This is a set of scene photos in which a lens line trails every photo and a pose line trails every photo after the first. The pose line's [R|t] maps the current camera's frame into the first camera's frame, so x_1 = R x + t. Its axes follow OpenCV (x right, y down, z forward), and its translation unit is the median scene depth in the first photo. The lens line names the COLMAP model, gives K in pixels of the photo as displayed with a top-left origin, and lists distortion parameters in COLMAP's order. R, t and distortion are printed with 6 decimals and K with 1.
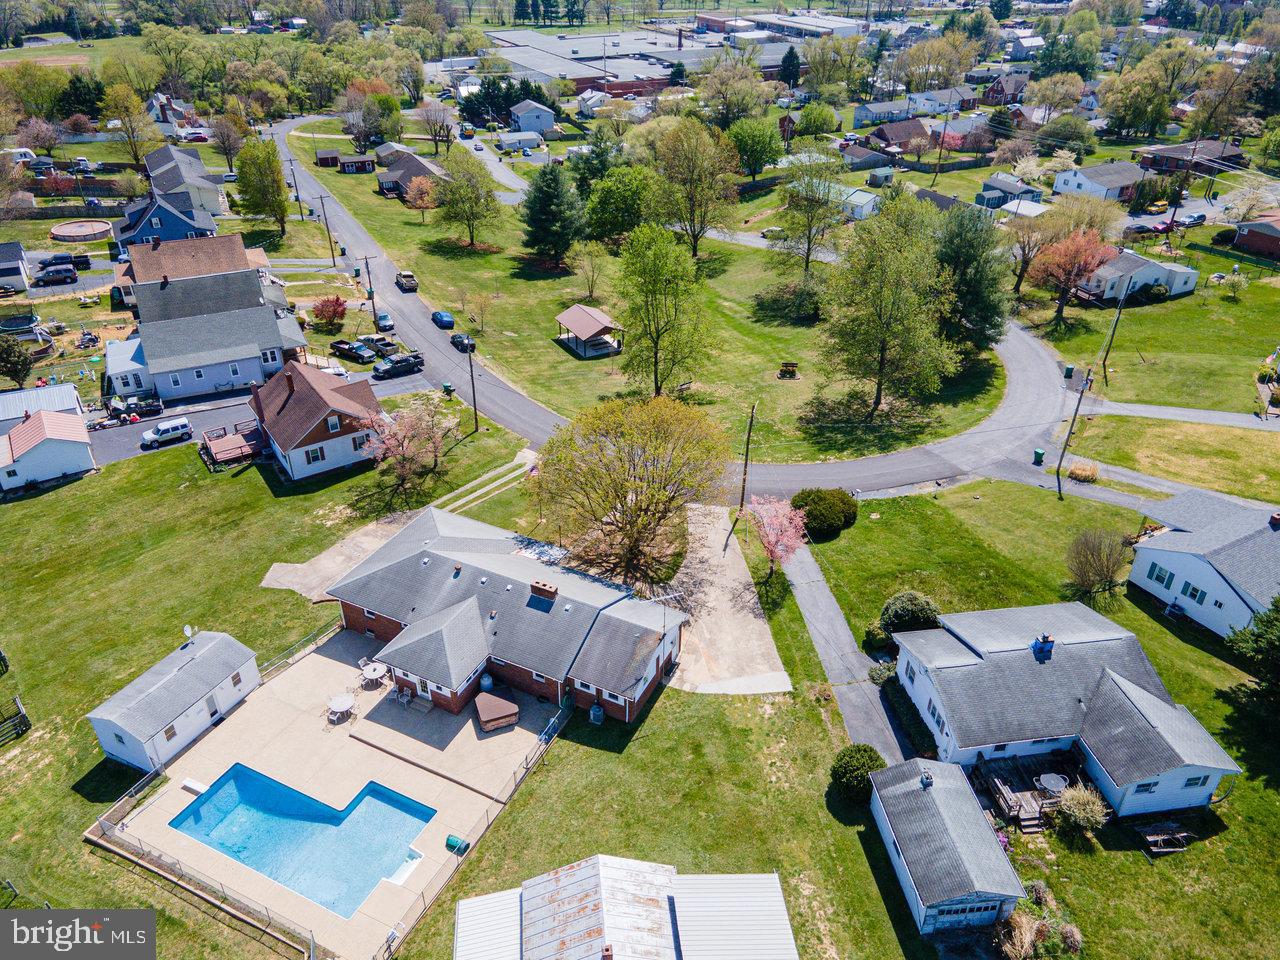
lens RADIAL K [[940.1, 0, 643.8], [0, 940.1, 470.3], [0, 0, 1]] dist [0.028390, 0.031886]
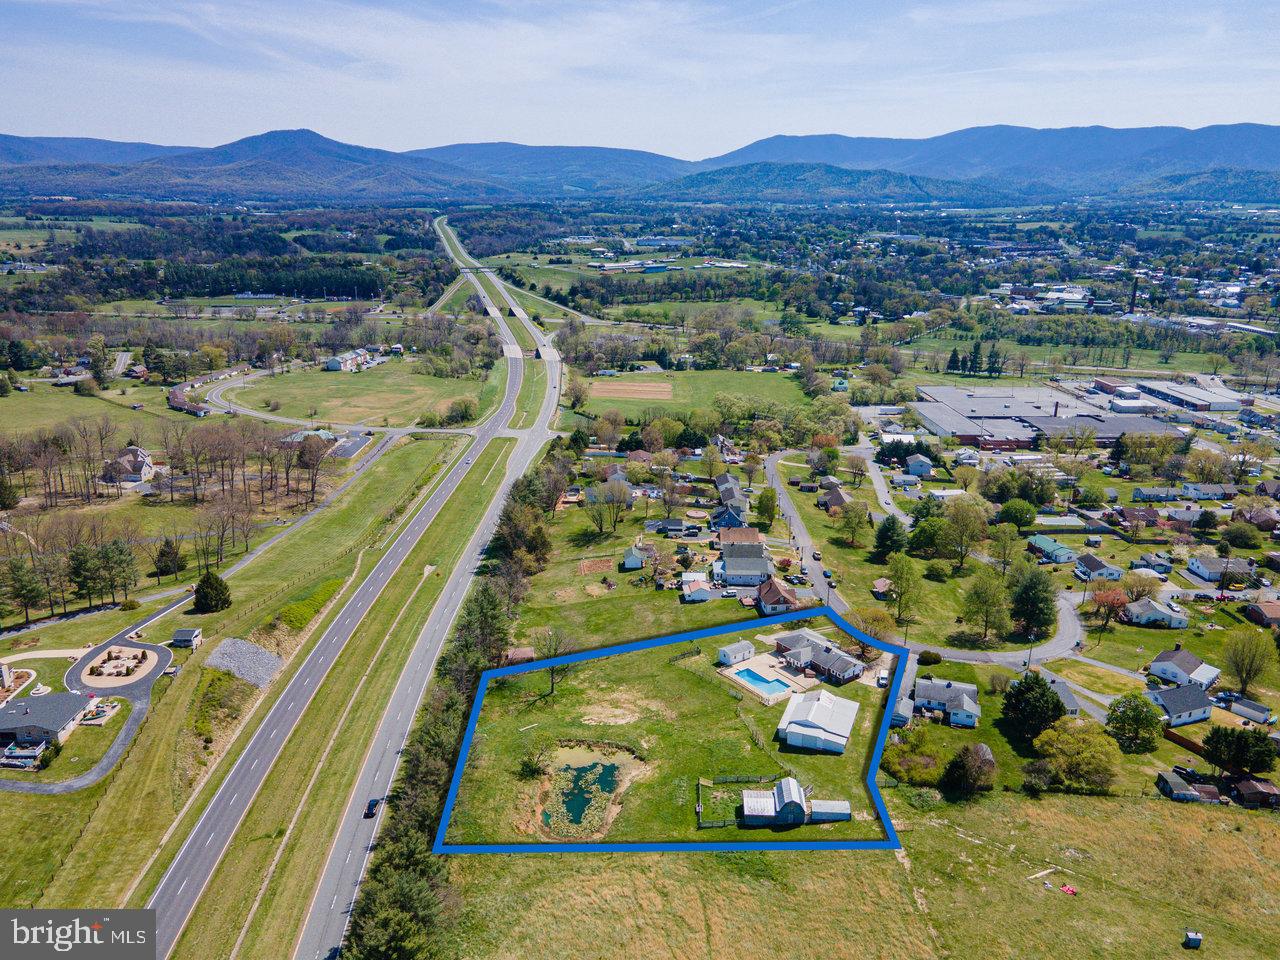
lens RADIAL K [[940.1, 0, 643.8], [0, 940.1, 470.3], [0, 0, 1]] dist [0.028390, 0.031886]
pose [[0.889515, 0.131971, -0.437432, 0.499124], [-0.241505, 0.948513, -0.204937, 0.253193], [0.387865, 0.287936, 0.875588, -1.768160]]
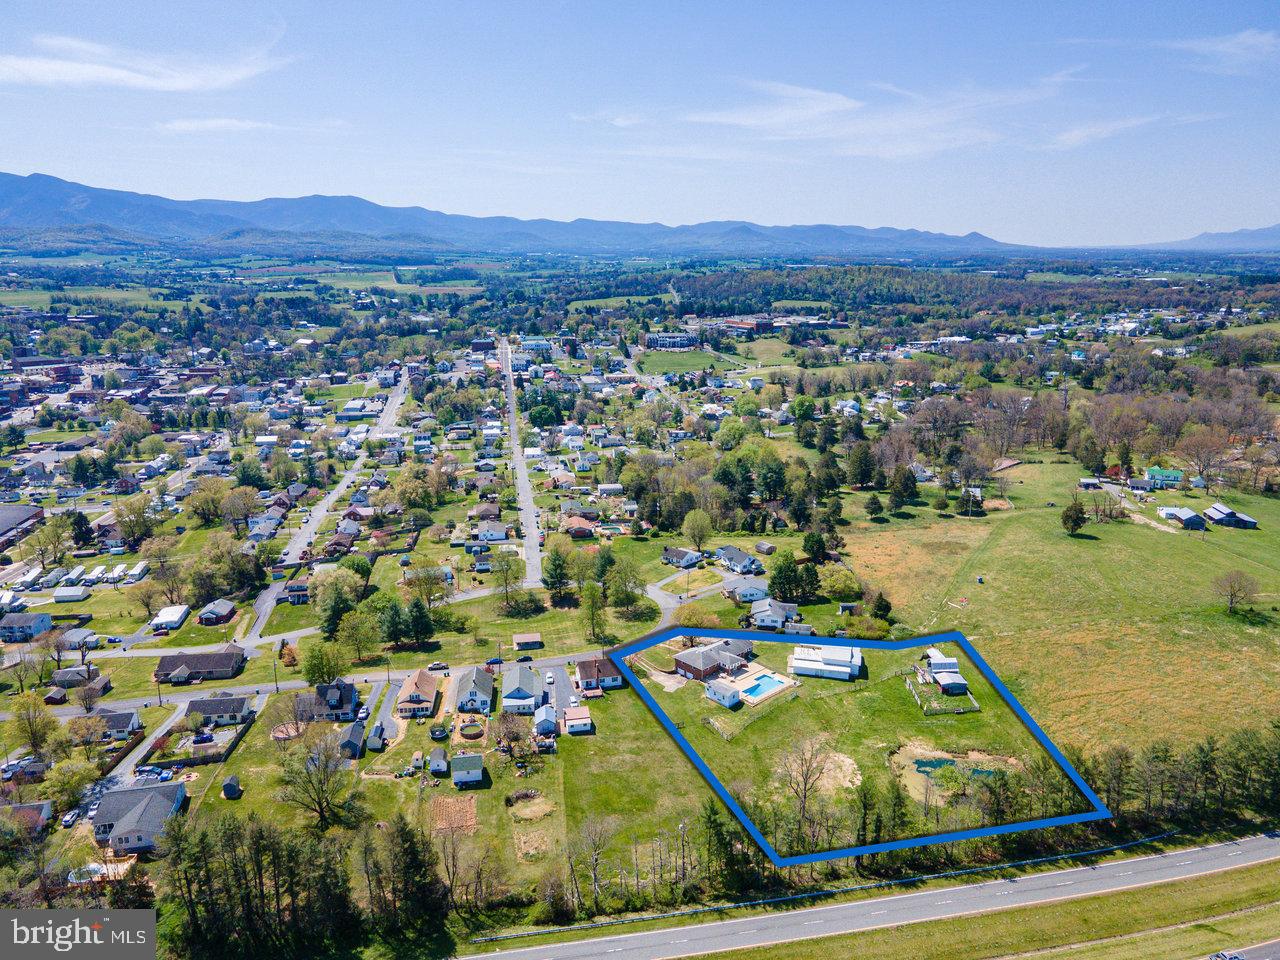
lens RADIAL K [[940.1, 0, 643.8], [0, 940.1, 470.3], [0, 0, 1]] dist [0.028390, 0.031886]
pose [[0.336748, -0.227361, 0.913733, -2.550932], [0.491517, 0.870149, 0.035372, -0.572667], [-0.803126, 0.437204, 0.404773, -0.521895]]
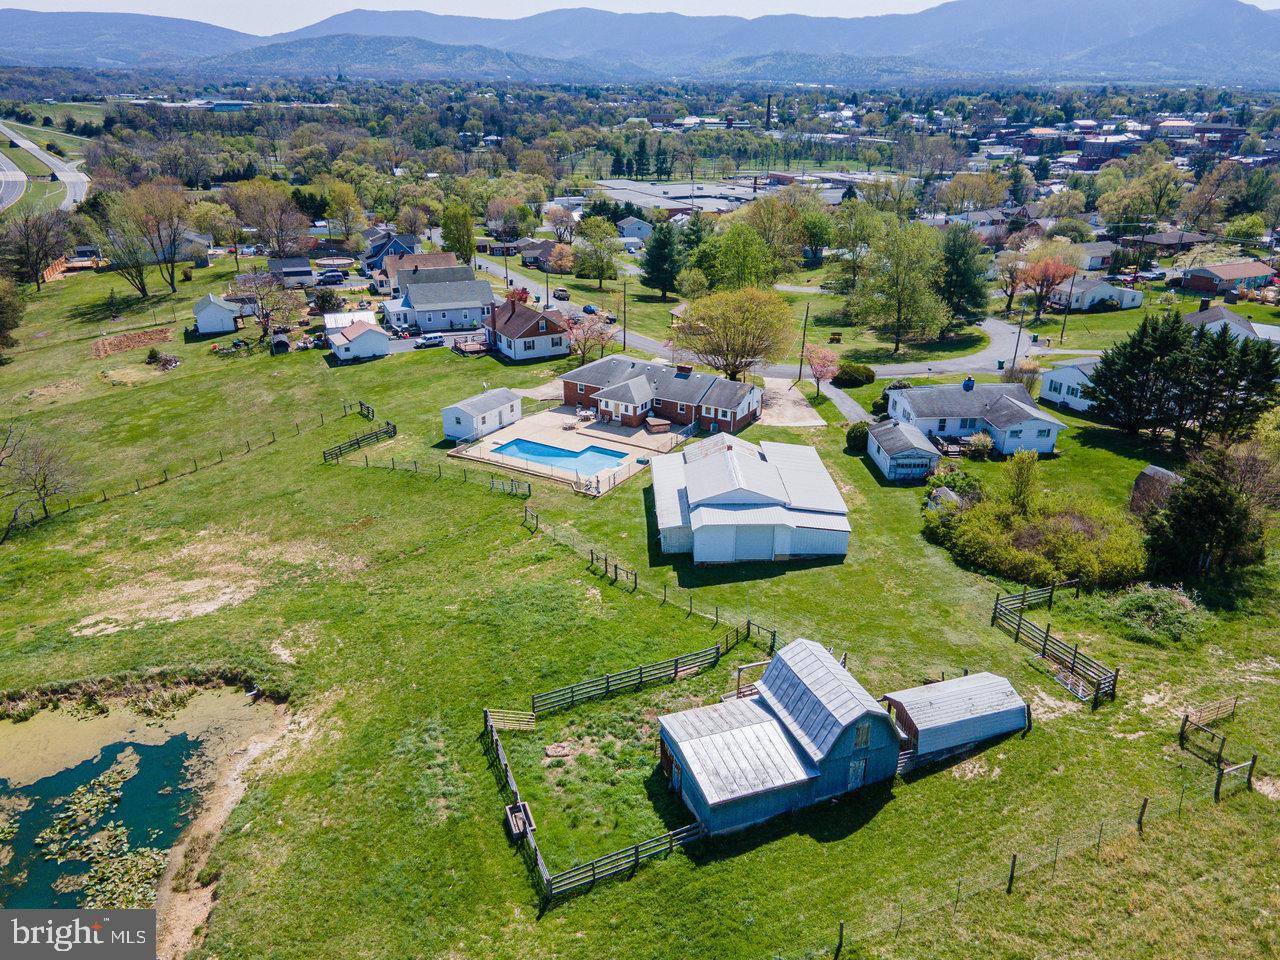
lens RADIAL K [[940.1, 0, 643.8], [0, 940.1, 470.3], [0, 0, 1]] dist [0.028390, 0.031886]
pose [[0.997192, 0.031252, -0.068055, -0.035133], [-0.041932, 0.985958, -0.161641, 0.371641], [0.062048, 0.164041, 0.984500, -0.430388]]
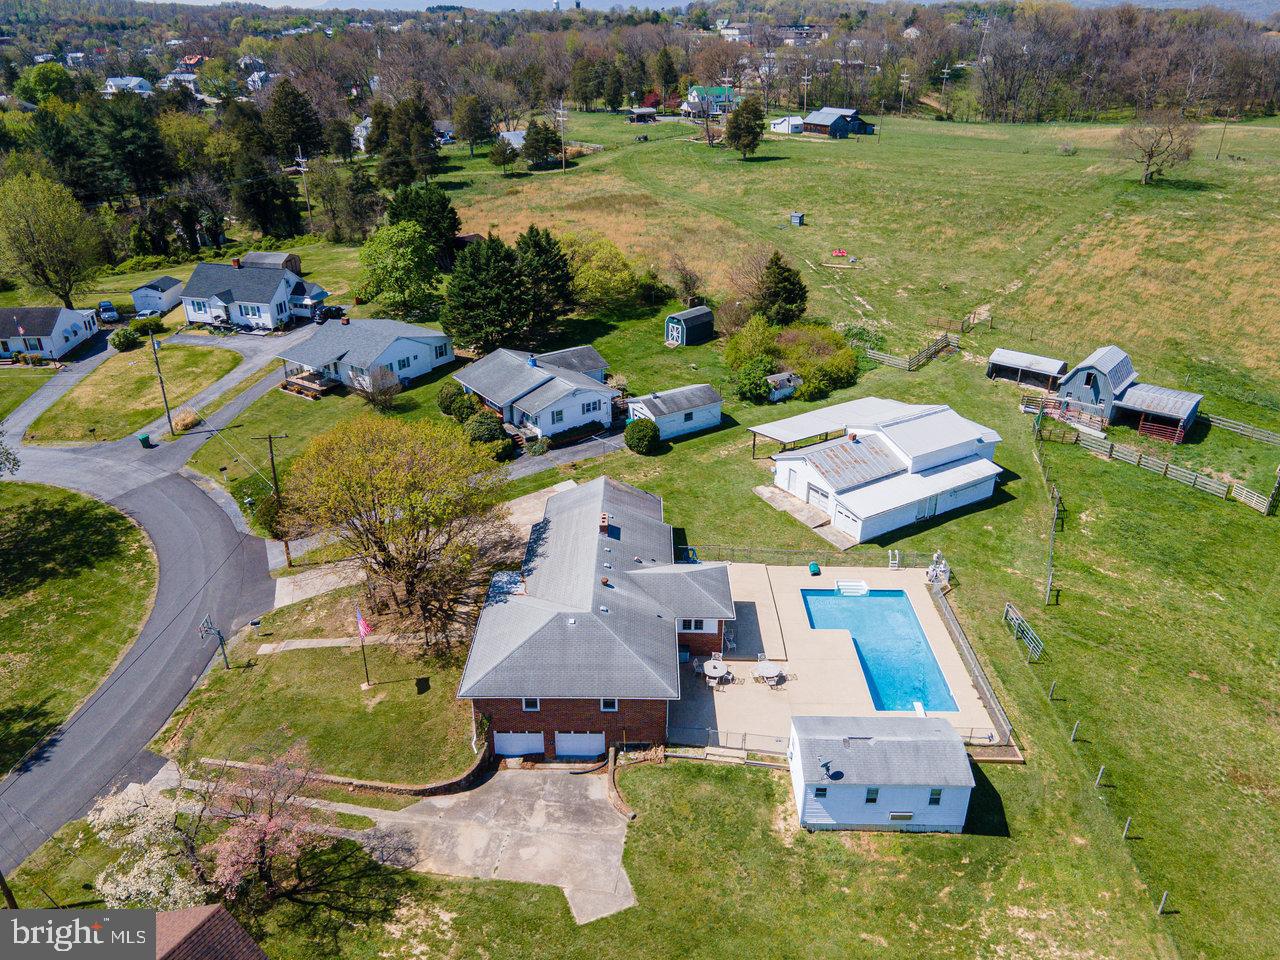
lens RADIAL K [[940.1, 0, 643.8], [0, 940.1, 470.3], [0, 0, 1]] dist [0.028390, 0.031886]
pose [[-0.446191, -0.394986, 0.803057, -0.572831], [0.461136, 0.667566, 0.584559, -0.303299], [-0.766986, 0.631143, -0.115720, 0.650261]]
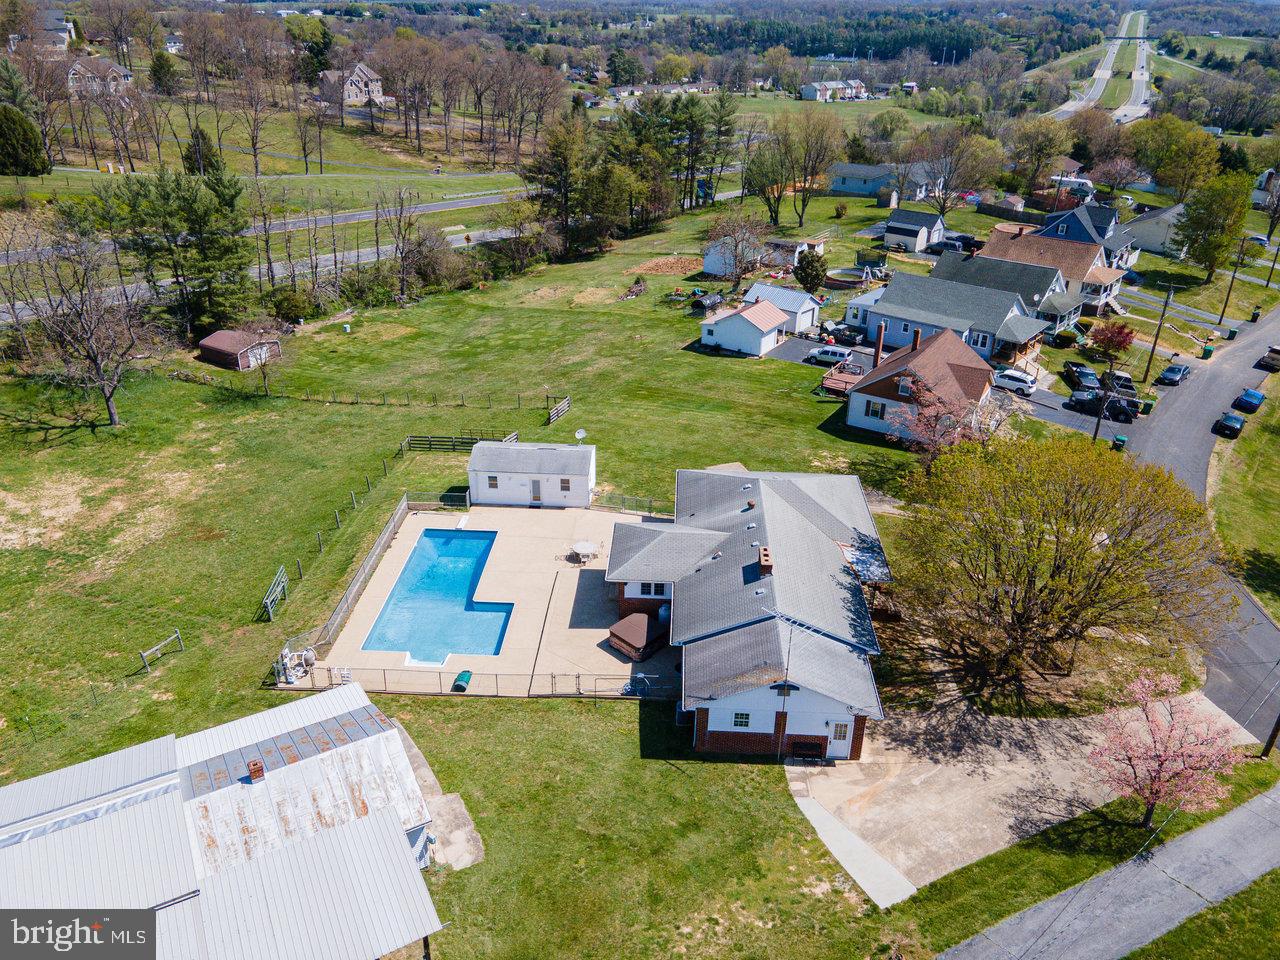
lens RADIAL K [[940.1, 0, 643.8], [0, 940.1, 470.3], [0, 0, 1]] dist [0.028390, 0.031886]
pose [[0.404994, 0.405992, -0.819238, 0.282758], [-0.492788, 0.851656, 0.178444, -0.015546], [0.770155, 0.331442, 0.544984, 0.295891]]
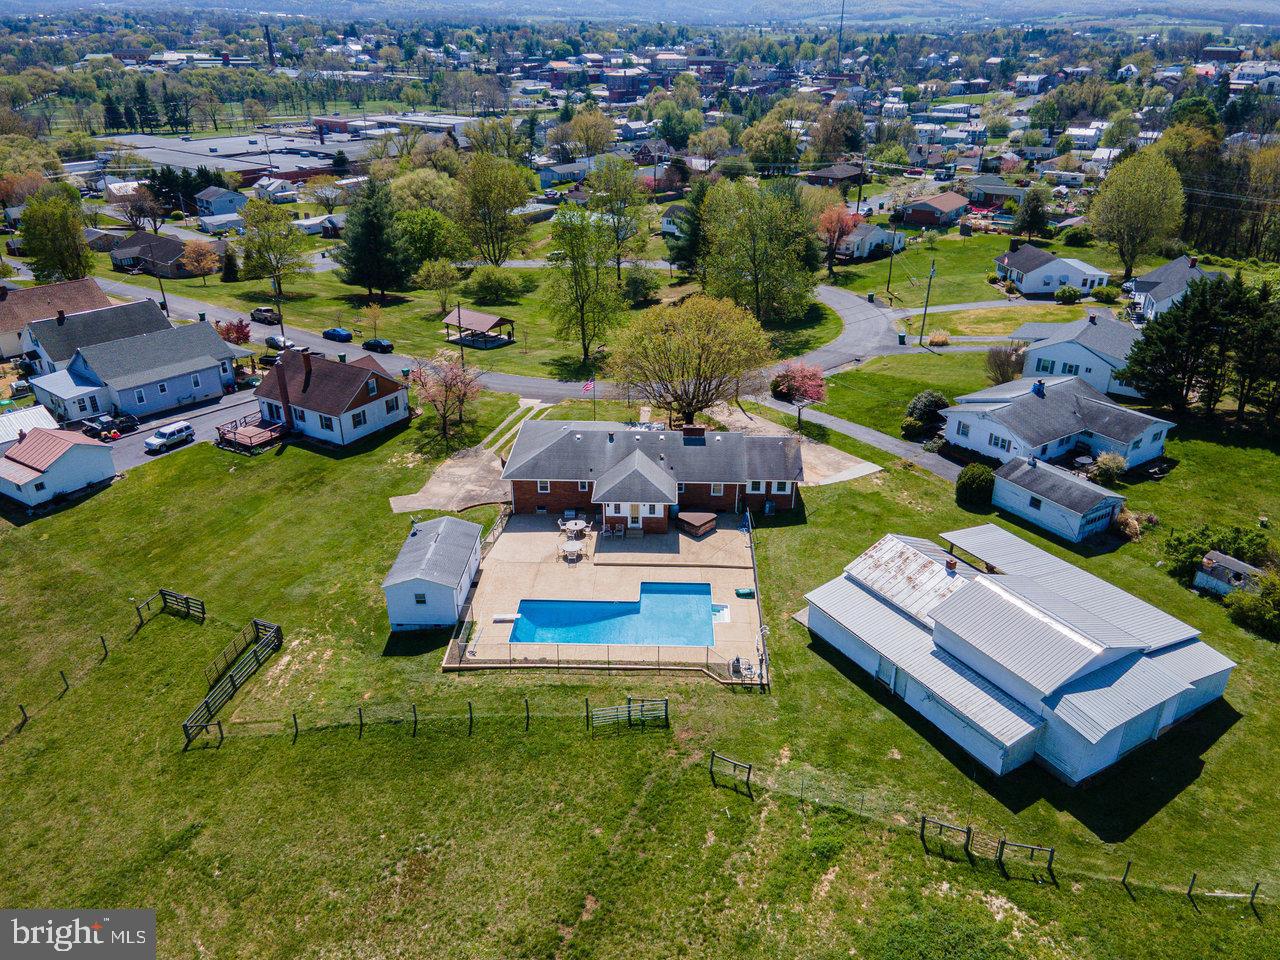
lens RADIAL K [[940.1, 0, 643.8], [0, 940.1, 470.3], [0, 0, 1]] dist [0.028390, 0.031886]
pose [[0.908926, -0.183801, 0.374259, -0.393310], [0.222037, 0.973107, -0.061340, 0.147827], [-0.352920, 0.138853, 0.925293, -0.064650]]
